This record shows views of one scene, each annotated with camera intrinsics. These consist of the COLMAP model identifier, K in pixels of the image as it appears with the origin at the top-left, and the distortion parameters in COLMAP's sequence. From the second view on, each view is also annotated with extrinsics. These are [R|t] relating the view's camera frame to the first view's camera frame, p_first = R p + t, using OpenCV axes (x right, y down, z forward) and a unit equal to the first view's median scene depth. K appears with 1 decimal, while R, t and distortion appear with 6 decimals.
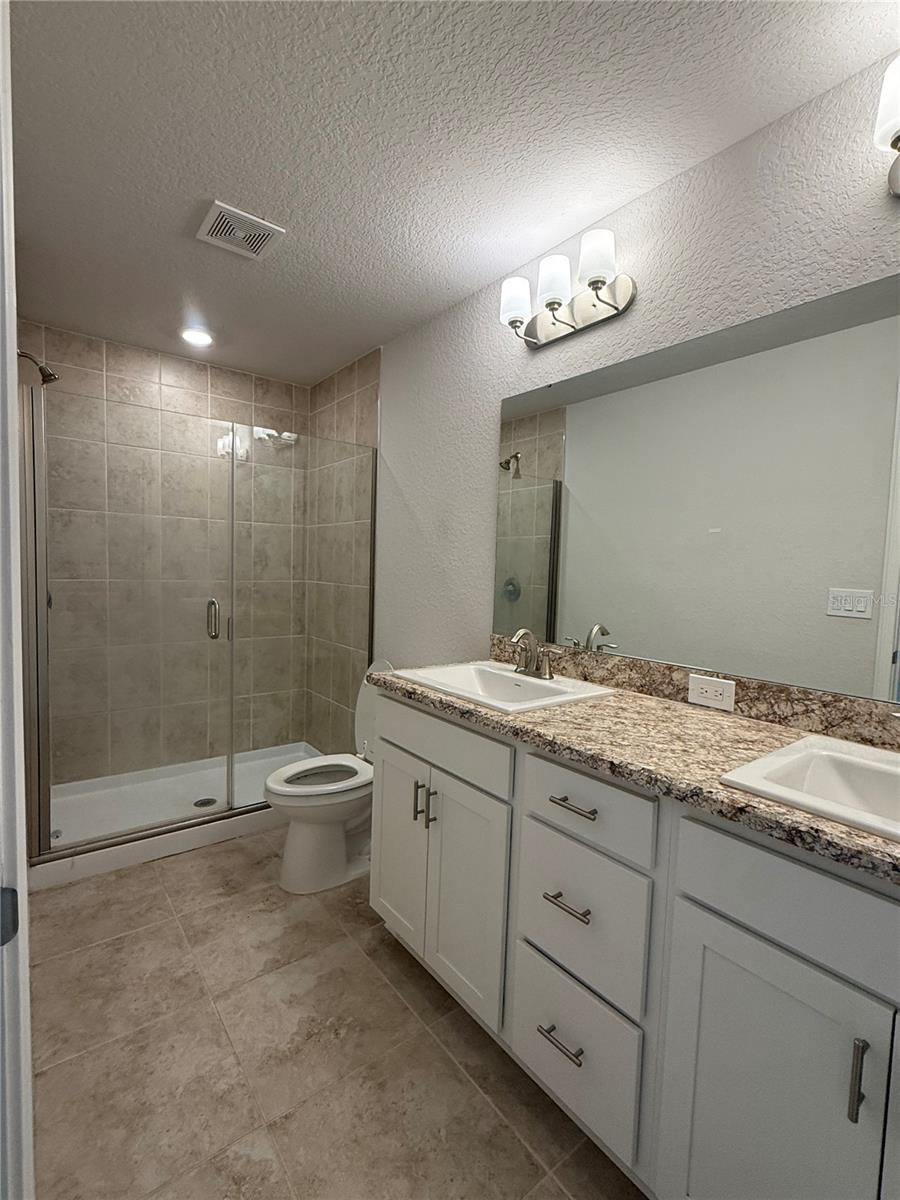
lens RADIAL K [[545.1, 0, 454.6], [0, 545.1, 599.9], [0, 0, 1]] dist [0.001348, -0.000034]
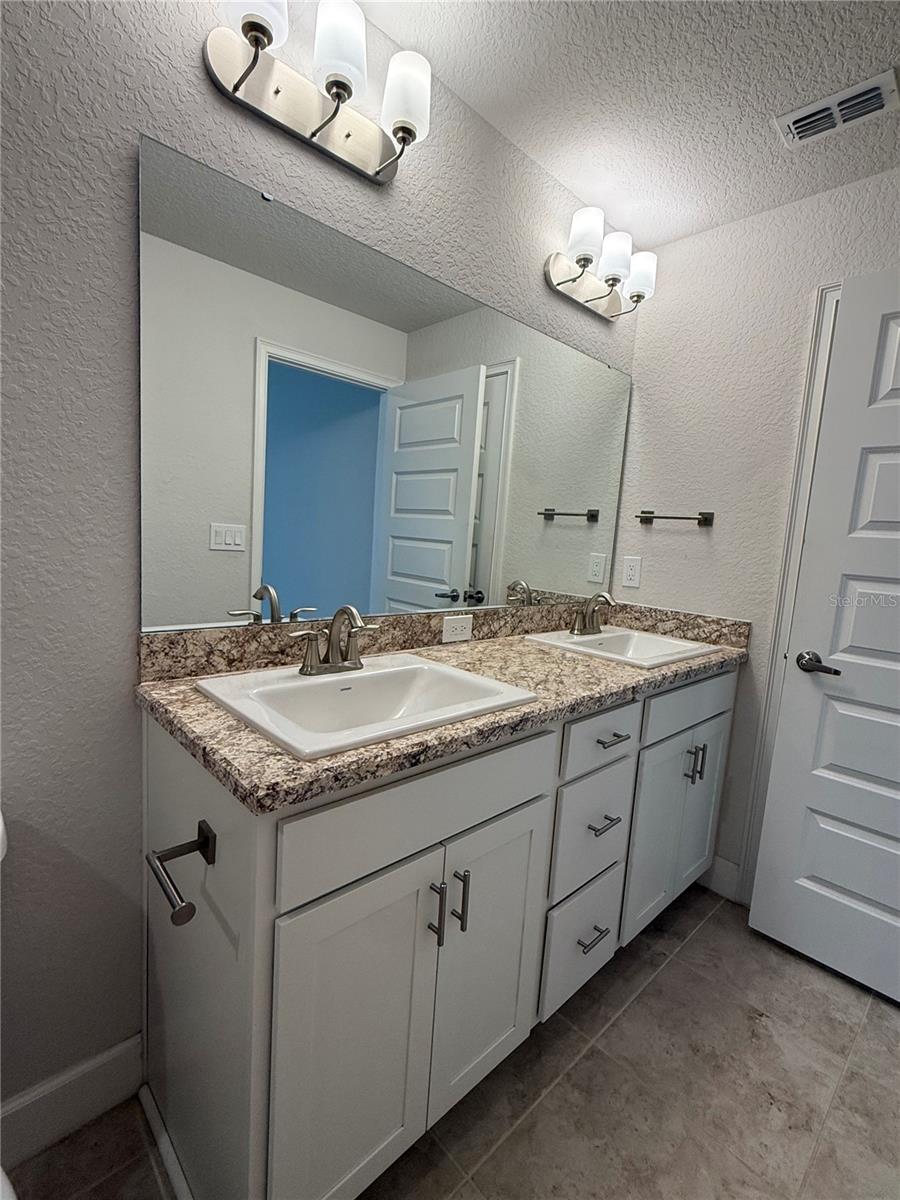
lens RADIAL K [[545.1, 0, 449.0], [0, 545.1, 599.9], [0, 0, 1]] dist [0.001348, -0.000034]
pose [[-0.084711, -0.158677, 0.983690, -0.660880], [-0.007032, 0.987309, 0.158655, -0.073891], [-0.996381, 0.006523, -0.084752, 1.136127]]
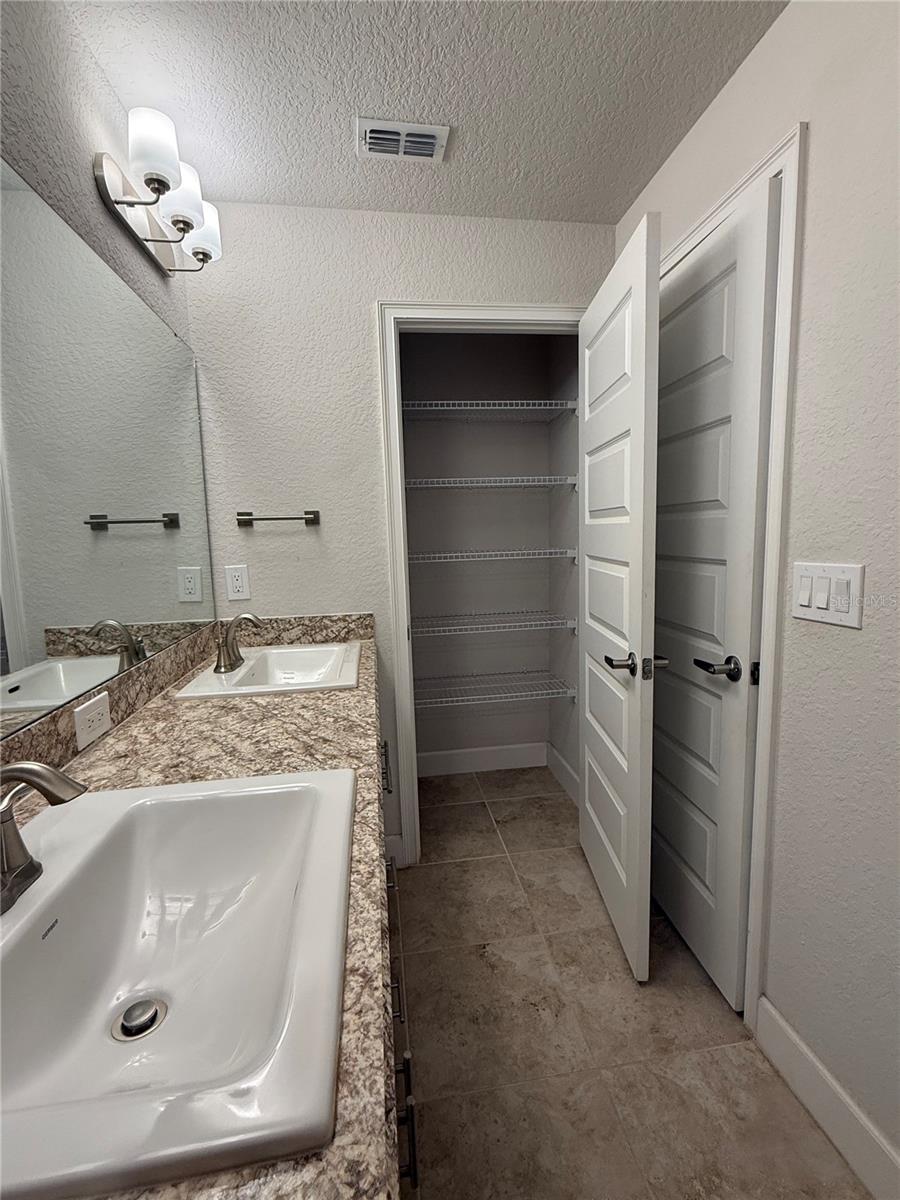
lens RADIAL K [[545.1, 0, 451.0], [0, 545.1, 599.4], [0, 0, 1]] dist [0.001348, -0.000034]
pose [[-0.863558, -0.068786, 0.499537, -0.294494], [0.033526, 0.980628, 0.192989, -0.112484], [-0.503134, 0.183404, -0.844523, 1.367855]]
